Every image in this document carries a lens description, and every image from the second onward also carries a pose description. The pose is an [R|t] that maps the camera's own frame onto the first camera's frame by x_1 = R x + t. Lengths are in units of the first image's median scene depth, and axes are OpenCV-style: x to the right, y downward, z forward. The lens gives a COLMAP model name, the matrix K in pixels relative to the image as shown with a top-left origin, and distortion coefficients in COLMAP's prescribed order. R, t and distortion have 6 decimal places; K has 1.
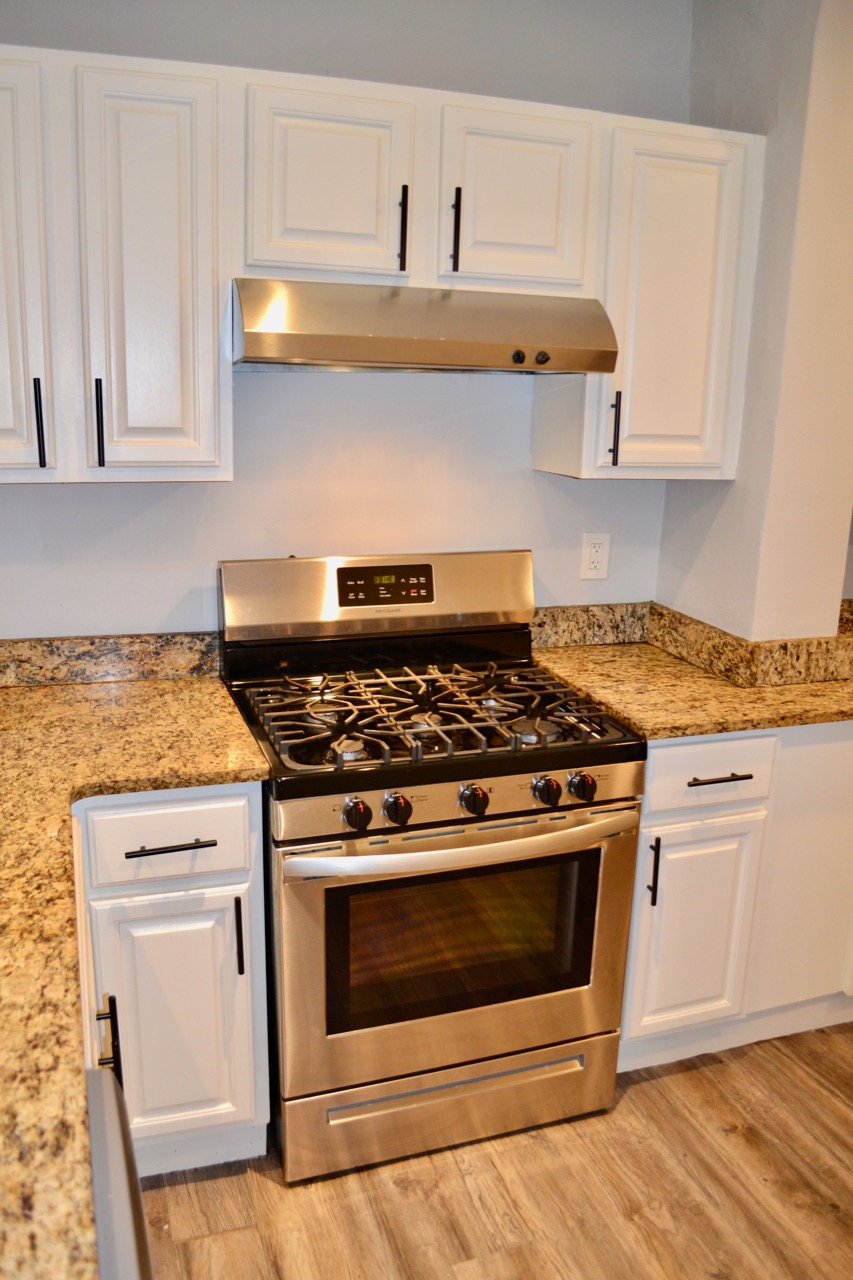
lens RADIAL K [[1055.7, 0, 429.1], [0, 1055.7, 663.1], [0, 0, 1]] dist [-0.066057, -0.006387]
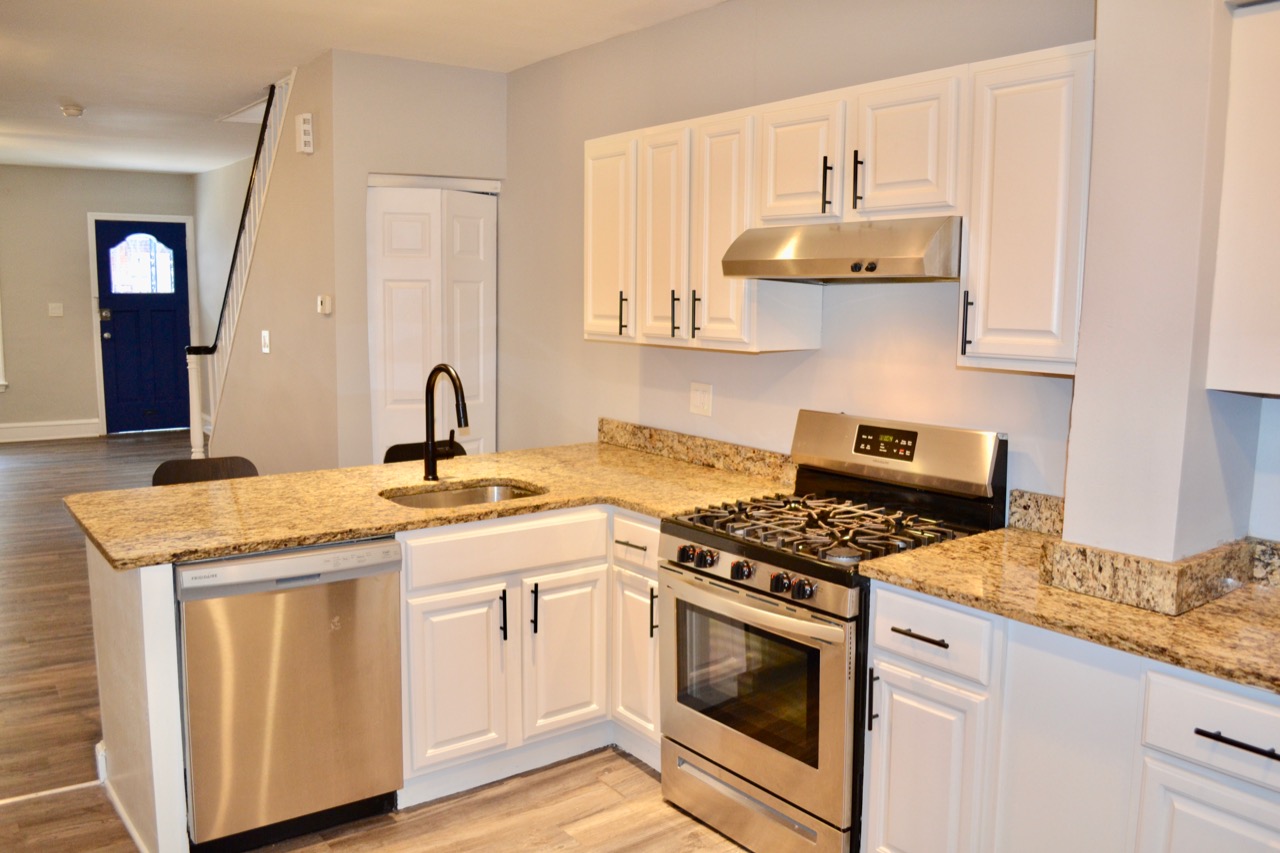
lens RADIAL K [[1002.5, 0, 640.0], [0, 1002.5, 426.5], [0, 0, 1]] dist [-0.076361, 0.000289]
pose [[0.302030, 0.097639, -0.948285, 1.042107], [-0.246901, 0.968811, 0.021114, -0.044853], [0.920770, 0.227756, 0.316717, 0.331826]]
